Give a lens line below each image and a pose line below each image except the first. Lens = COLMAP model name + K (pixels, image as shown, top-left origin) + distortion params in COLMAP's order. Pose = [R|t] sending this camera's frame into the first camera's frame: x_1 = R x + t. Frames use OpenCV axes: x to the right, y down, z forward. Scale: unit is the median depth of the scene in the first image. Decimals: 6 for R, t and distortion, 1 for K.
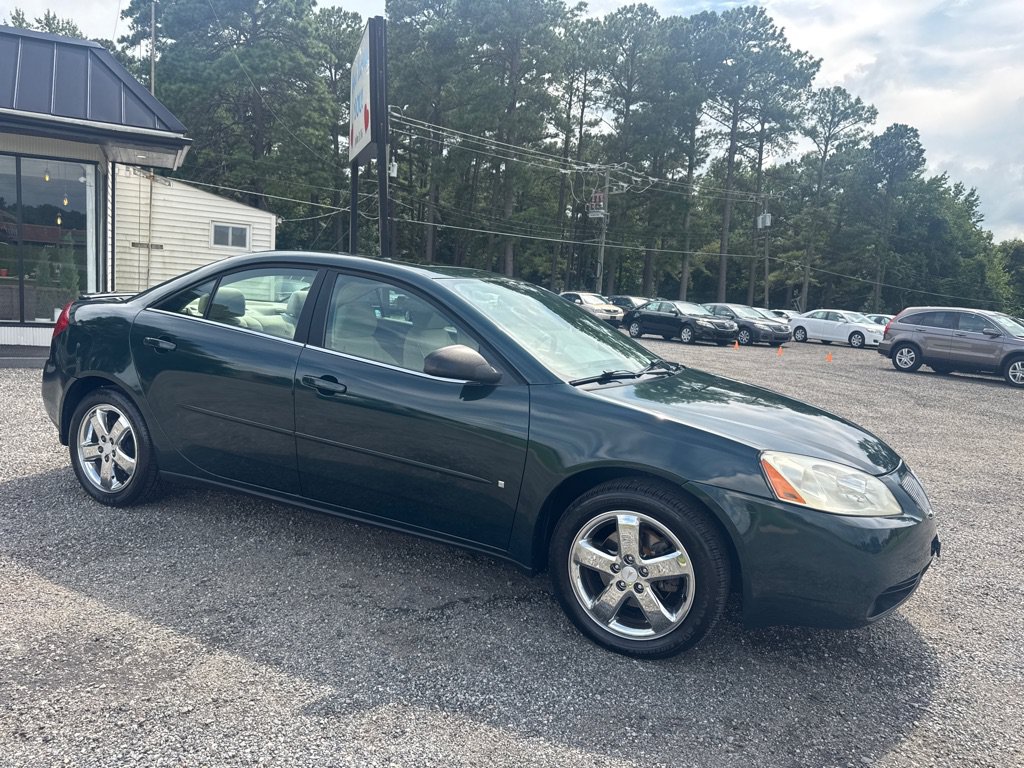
lens RADIAL K [[731.2, 0, 507.5], [0, 731.2, 389.9], [0, 0, 1]] dist [0.022697, -0.024218]
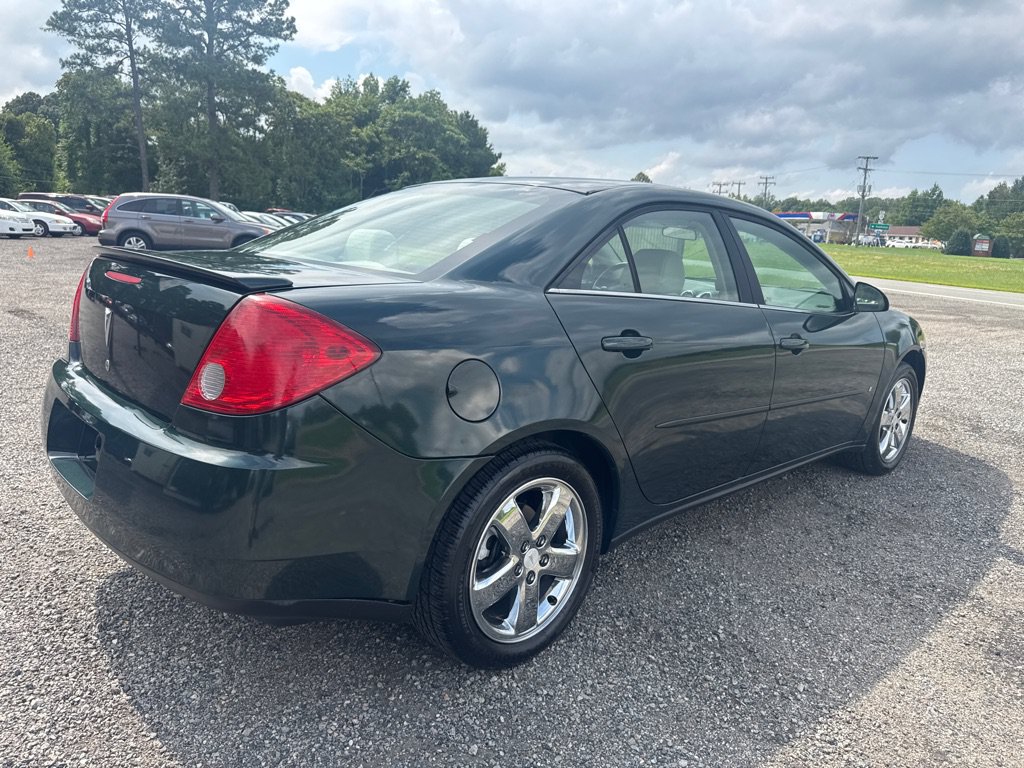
lens RADIAL K [[736.8, 0, 507.8], [0, 736.8, 385.8], [0, 0, 1]] dist [0.012331, -0.020268]
pose [[0.331269, -0.247406, 0.910522, -0.080655], [0.098645, 0.968803, 0.227353, -0.013306], [-0.938366, 0.014503, 0.345340, 0.066853]]
